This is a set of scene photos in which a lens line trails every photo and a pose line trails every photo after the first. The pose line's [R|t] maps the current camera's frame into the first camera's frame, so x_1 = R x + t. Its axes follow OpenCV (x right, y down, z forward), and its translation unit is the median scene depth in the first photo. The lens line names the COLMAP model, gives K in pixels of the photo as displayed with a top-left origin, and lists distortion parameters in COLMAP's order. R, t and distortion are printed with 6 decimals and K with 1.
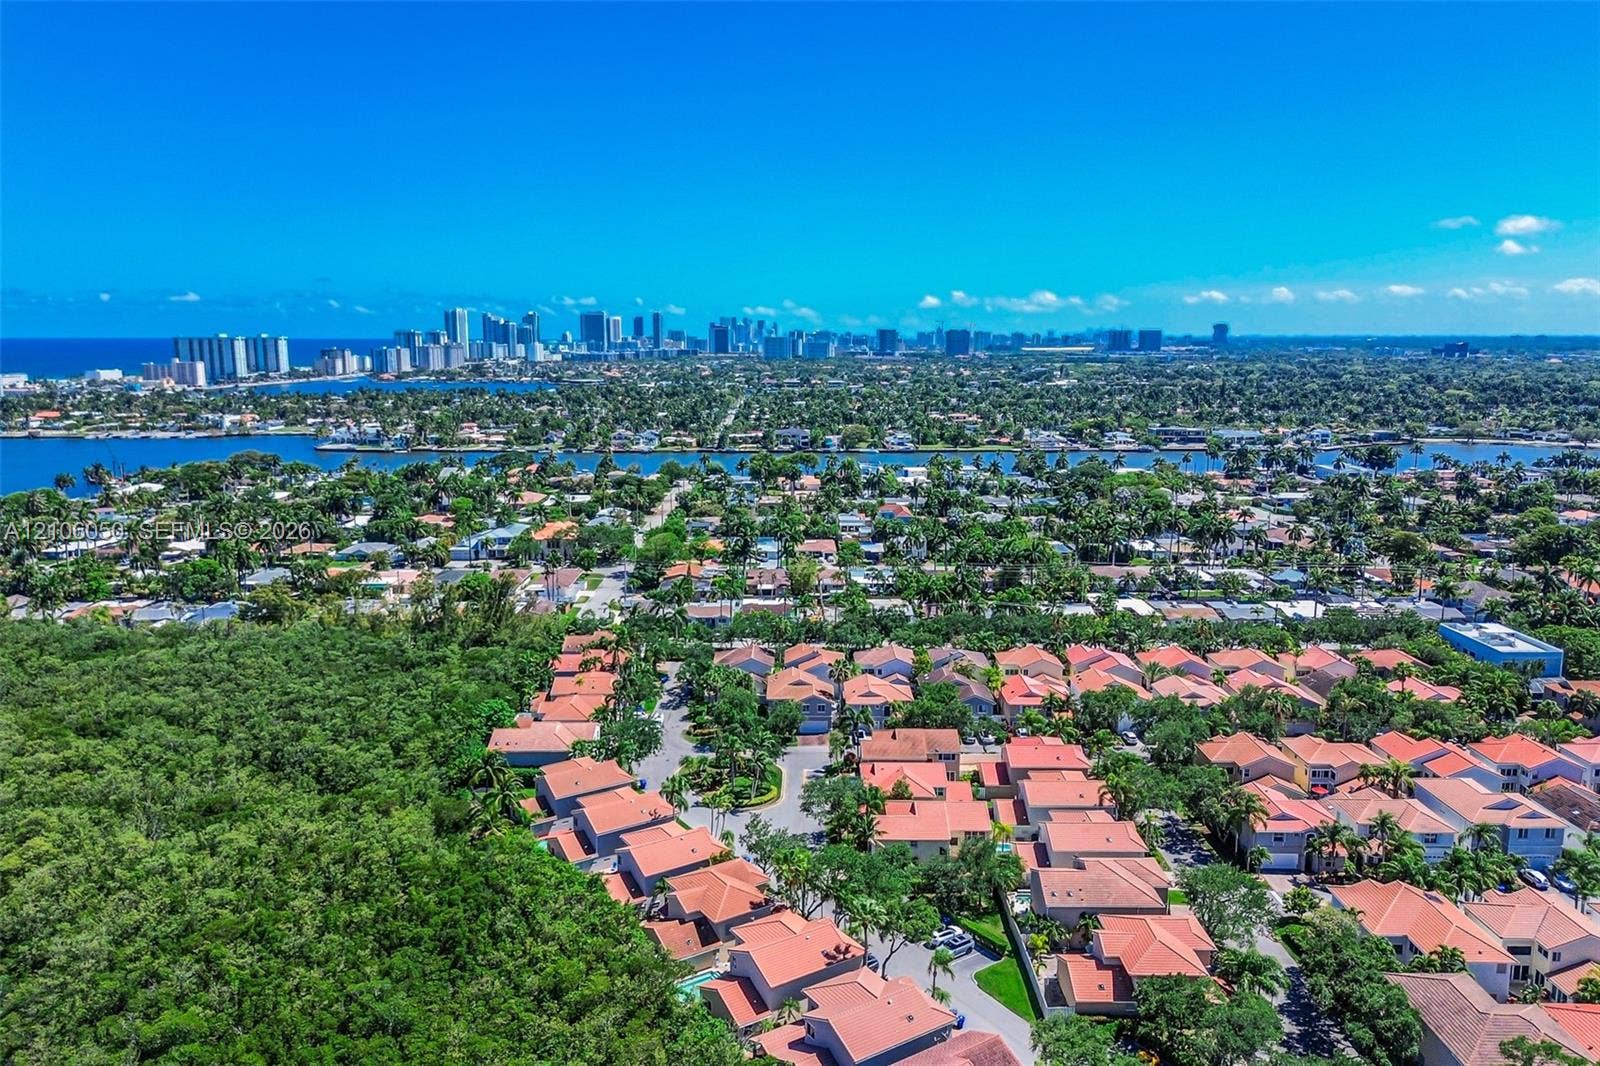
lens RADIAL K [[1152.6, 0, 804.6], [0, 1152.6, 539.5], [0, 0, 1]] dist [0.053354, -0.046611]
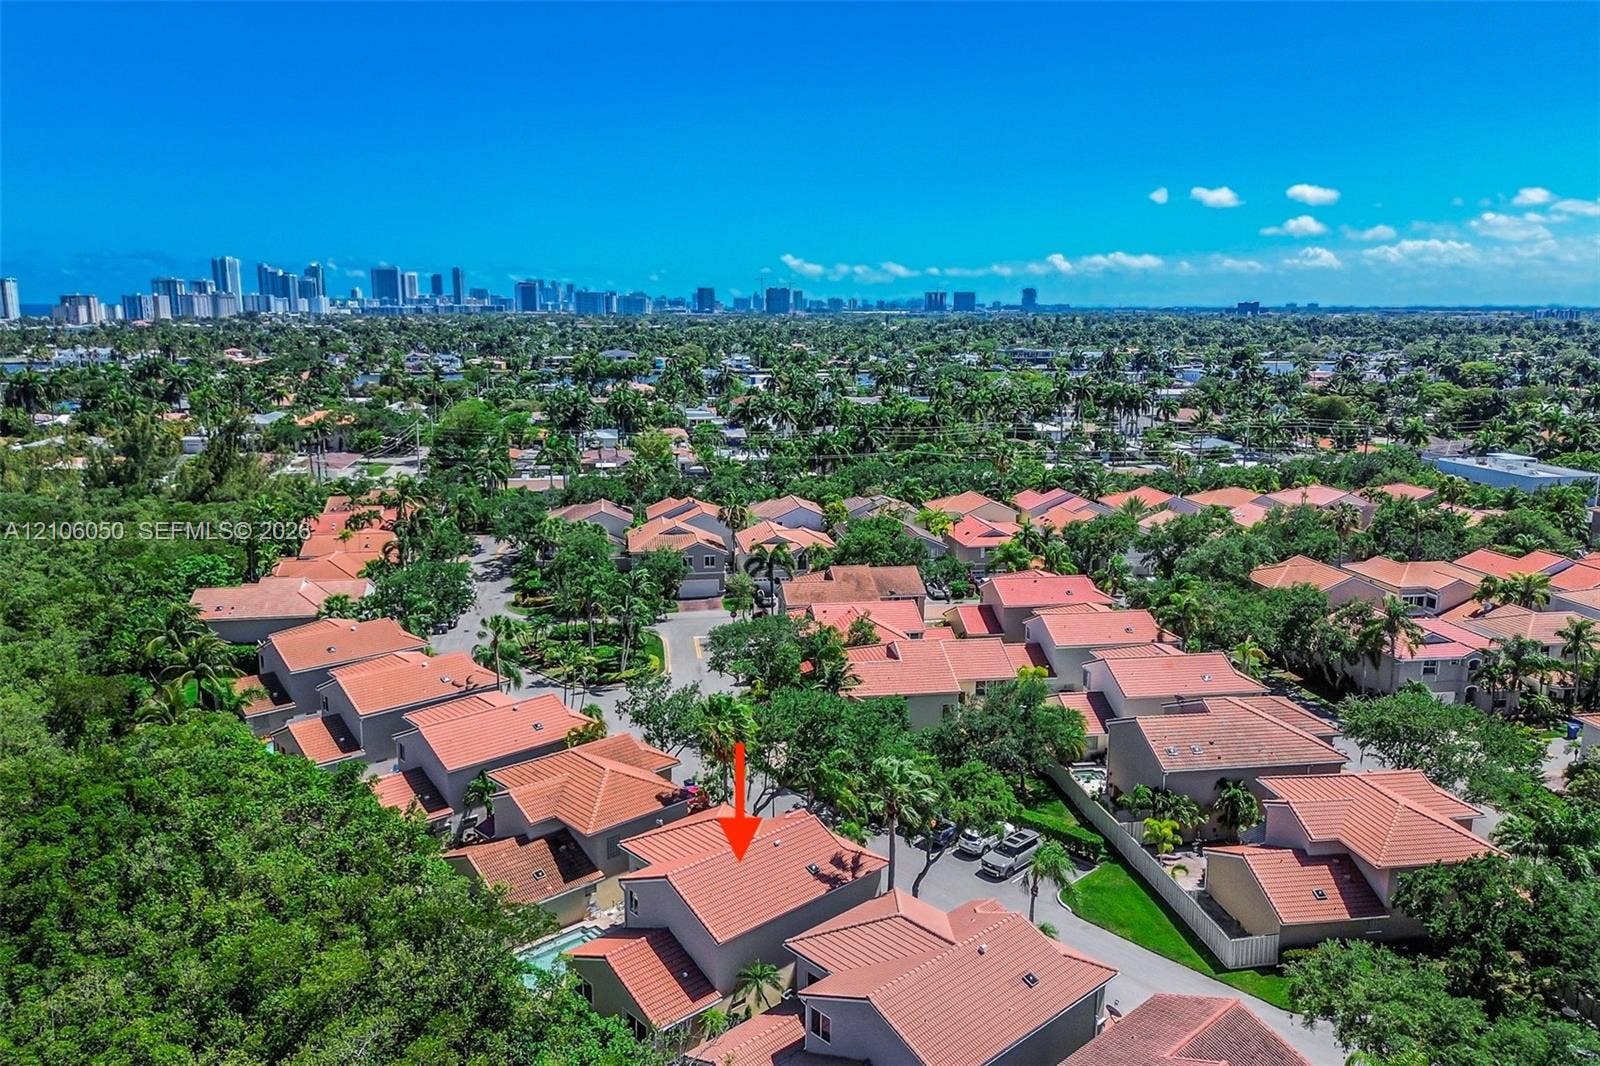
lens RADIAL K [[1152.6, 0, 805.6], [0, 1152.6, 545.5], [0, 0, 1]] dist [0.053354, -0.046611]
pose [[0.987220, -0.028440, 0.156808, -0.046746], [0.024349, 0.999313, 0.027951, 0.149267], [-0.157495, -0.023775, 0.987234, 0.374547]]
